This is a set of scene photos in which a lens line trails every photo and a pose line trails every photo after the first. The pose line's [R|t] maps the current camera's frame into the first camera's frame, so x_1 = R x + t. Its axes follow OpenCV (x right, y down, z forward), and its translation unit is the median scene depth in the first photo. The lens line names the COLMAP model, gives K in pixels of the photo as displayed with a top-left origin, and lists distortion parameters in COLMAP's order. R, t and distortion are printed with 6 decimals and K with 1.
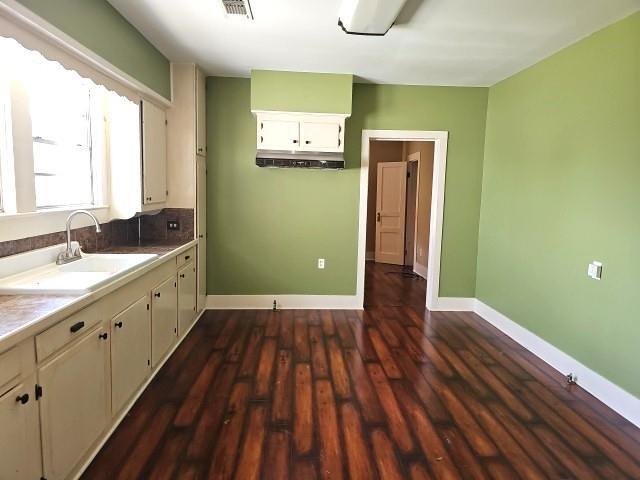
lens RADIAL K [[420.3, 0, 321.3], [0, 420.3, 240.3], [0, 0, 1]] dist [0.056105, -0.034149]
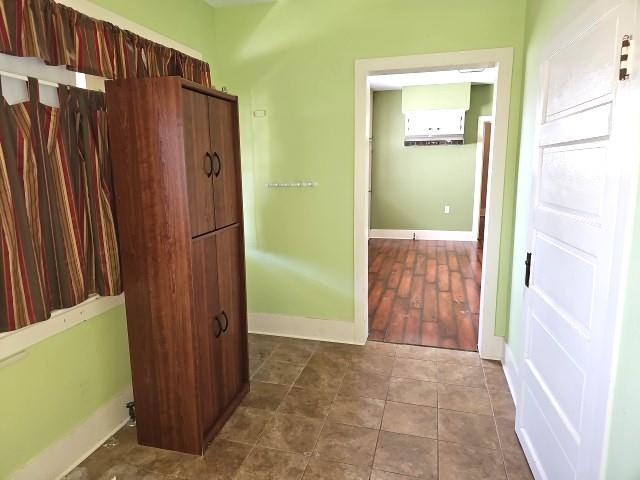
lens RADIAL K [[420.3, 0, 308.5], [0, 420.3, 234.3], [0, 0, 1]] dist [0.056105, -0.034149]
pose [[0.941971, 0.019273, -0.335142, 0.047820], [-0.002398, 0.998711, 0.050691, 0.078200], [0.335687, -0.046946, 0.940803, -0.655506]]
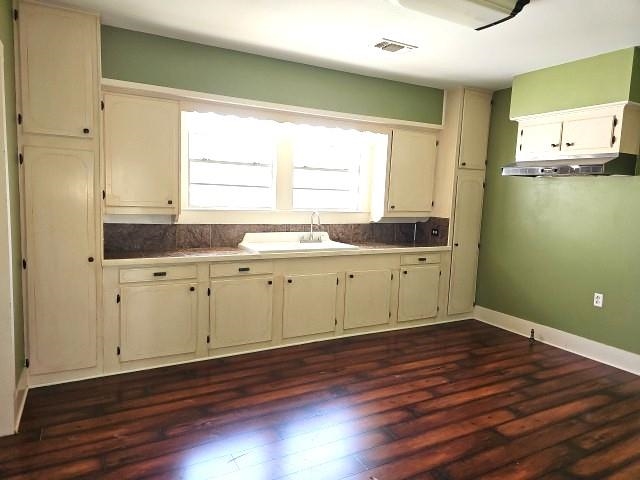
lens RADIAL K [[420.3, 0, 314.5], [0, 420.3, 240.1], [0, 0, 1]] dist [0.056105, -0.034149]
pose [[0.424394, 0.091596, -0.900833, 0.538104], [-0.134567, 0.990203, 0.037287, -0.013158], [0.895423, 0.105398, 0.432562, 0.220403]]
